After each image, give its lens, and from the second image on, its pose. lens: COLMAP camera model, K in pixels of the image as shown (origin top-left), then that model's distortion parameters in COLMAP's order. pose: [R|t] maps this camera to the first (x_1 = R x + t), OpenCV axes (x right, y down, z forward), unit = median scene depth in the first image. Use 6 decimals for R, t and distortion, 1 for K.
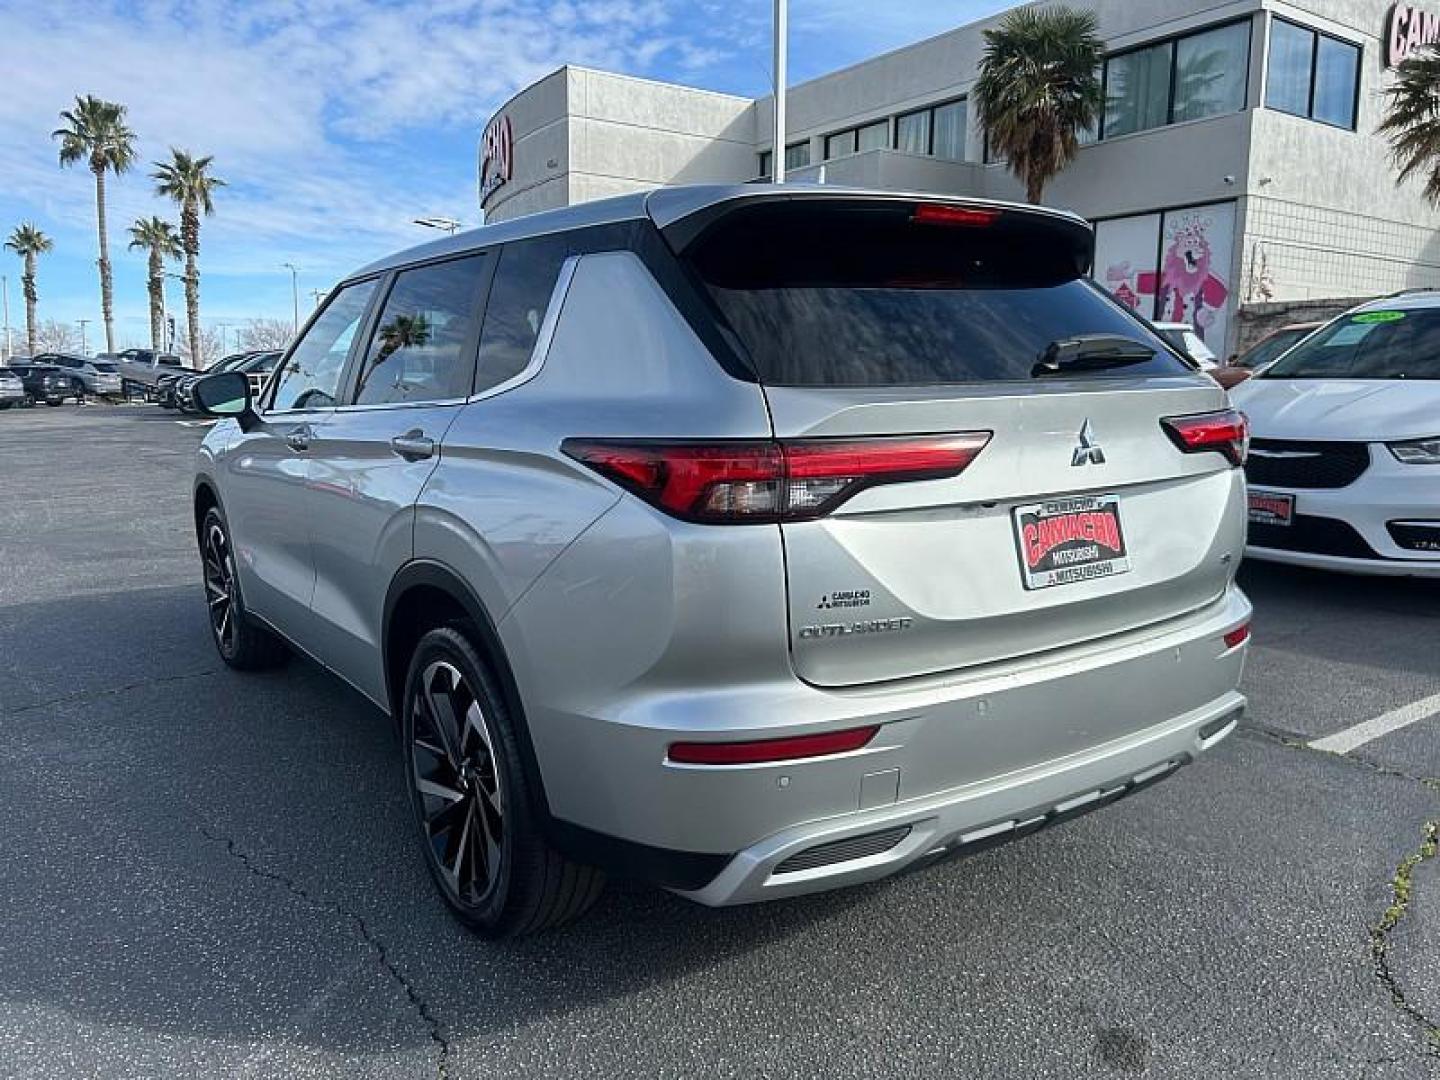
lens RADIAL K [[1116.5, 0, 720.0], [0, 1116.5, 540.0], [0, 0, 1]] dist [0.052079, -0.052788]
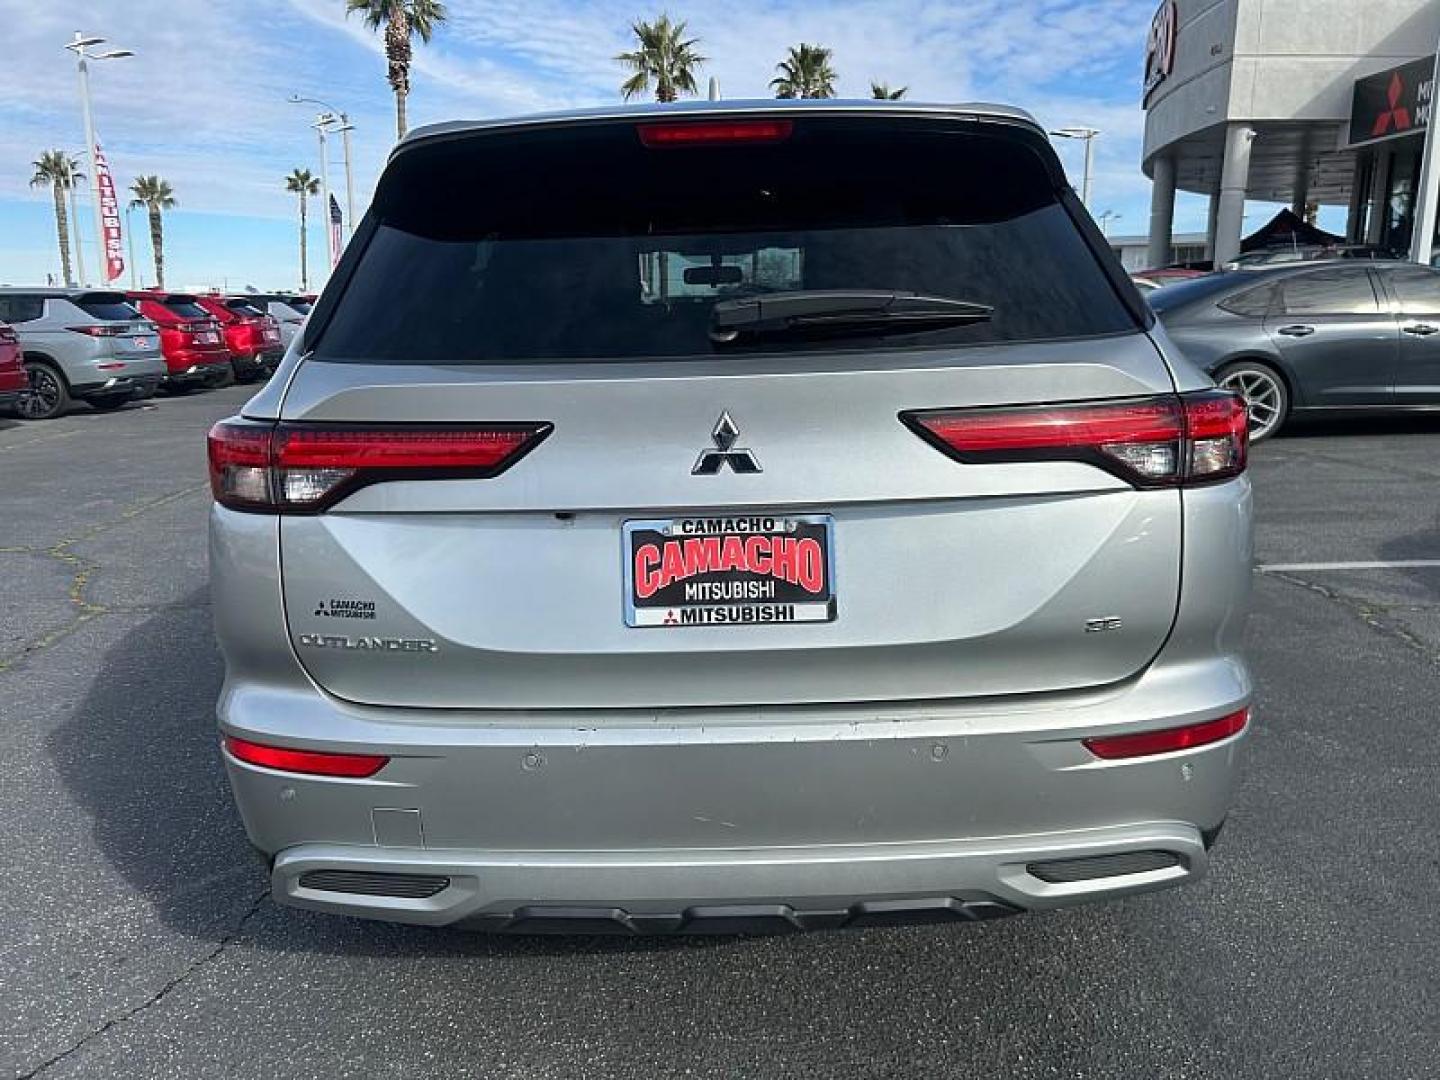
lens RADIAL K [[1106.2, 0, 715.7], [0, 1106.2, 526.9], [0, 0, 1]] dist [0.059453, -0.064440]
pose [[0.818978, 0.108094, -0.563552, 0.565447], [-0.071829, 0.993684, 0.086213, -0.072190], [0.569312, -0.030127, 0.821570, 0.303614]]
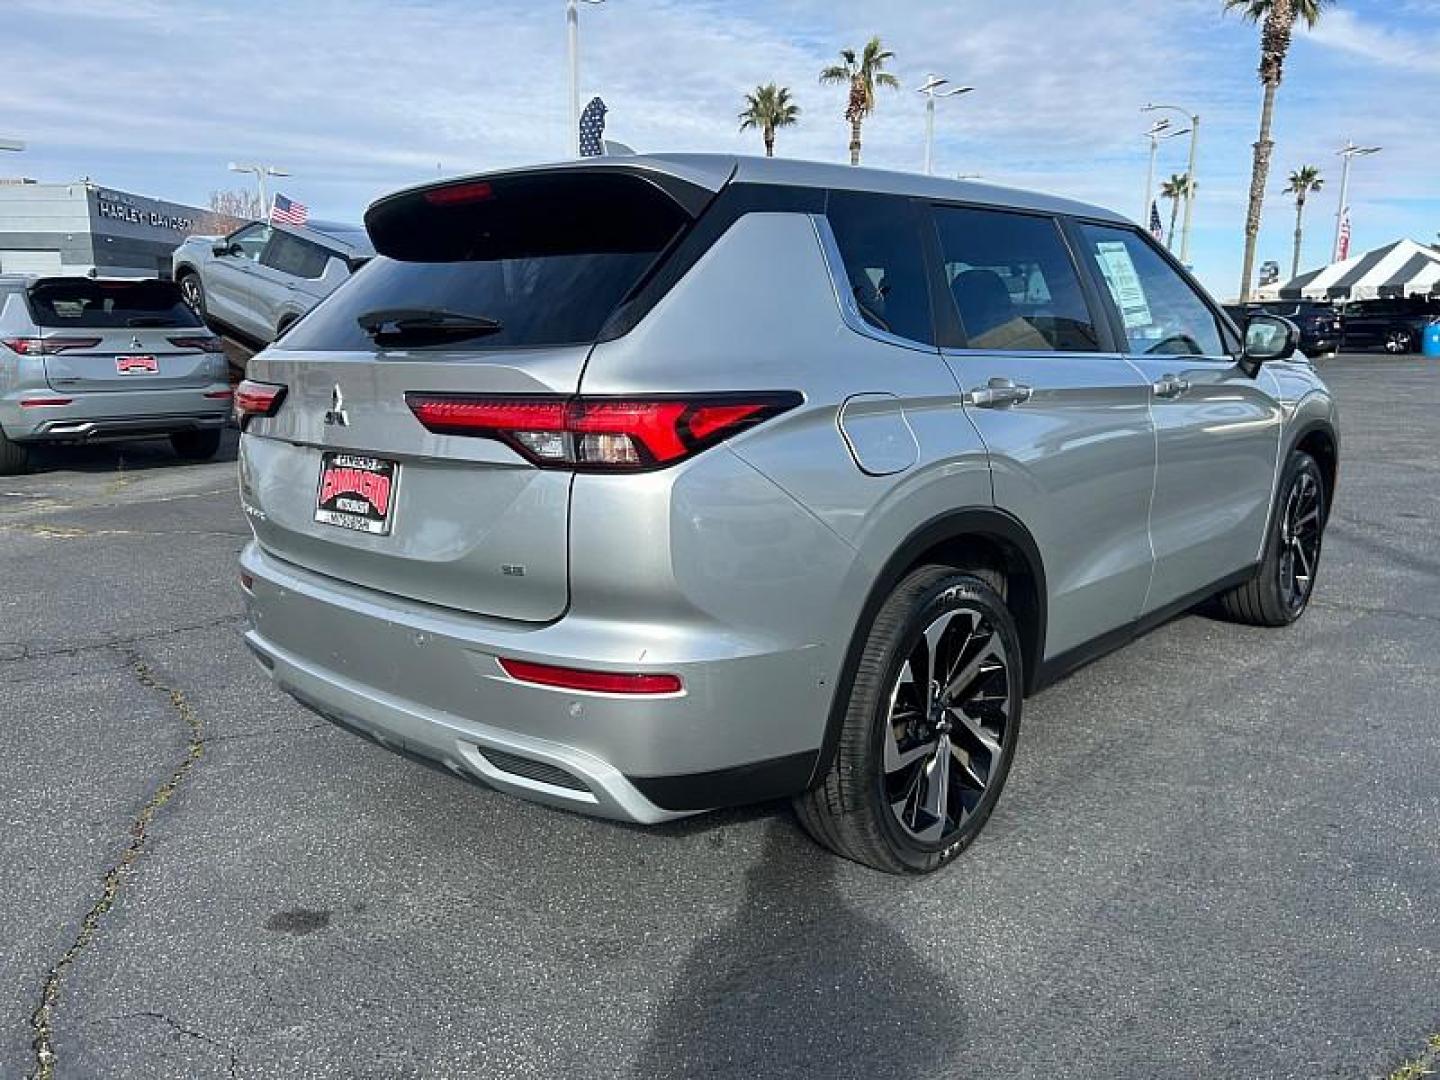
lens RADIAL K [[1113.3, 0, 724.0], [0, 1113.3, 534.4], [0, 0, 1]] dist [0.050049, -0.046199]
pose [[0.198728, 0.191766, -0.961110, 1.155952], [-0.133840, 0.976793, 0.167221, -0.153840], [0.970873, 0.095403, 0.219782, 0.875509]]
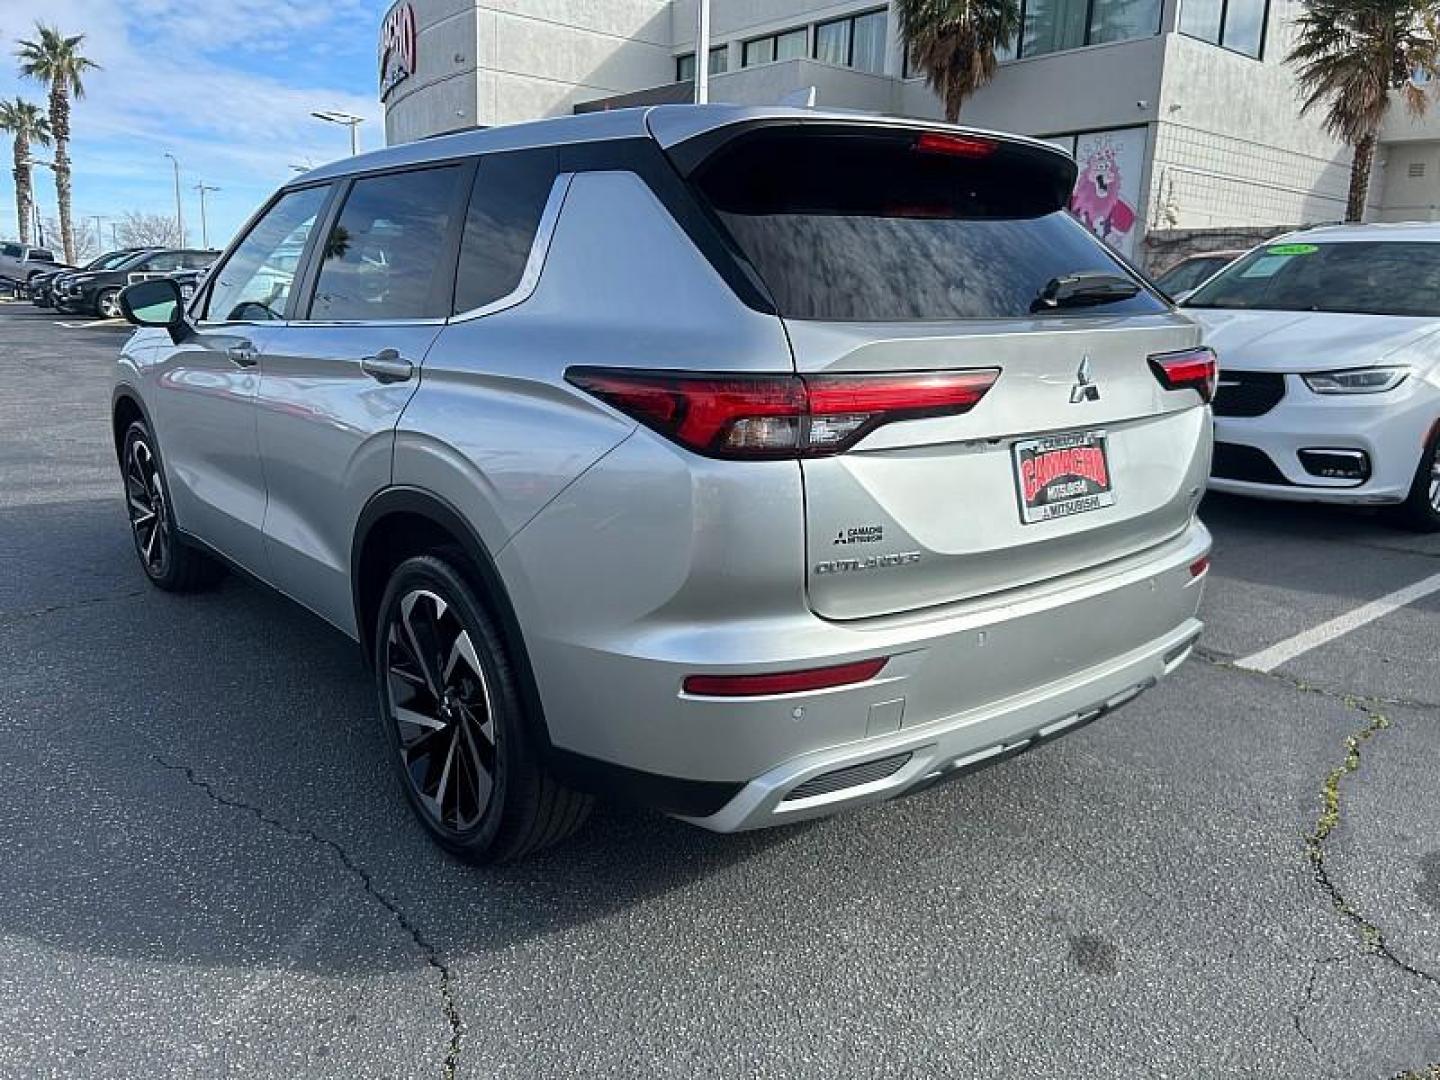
lens RADIAL K [[1113.3, 0, 724.0], [0, 1113.3, 534.4], [0, 0, 1]] dist [0.050049, -0.046199]
pose [[0.995999, 0.004853, 0.089235, -0.067819], [-0.011244, 0.997394, 0.071267, -0.011887], [-0.088656, -0.071985, 0.993458, 0.007109]]
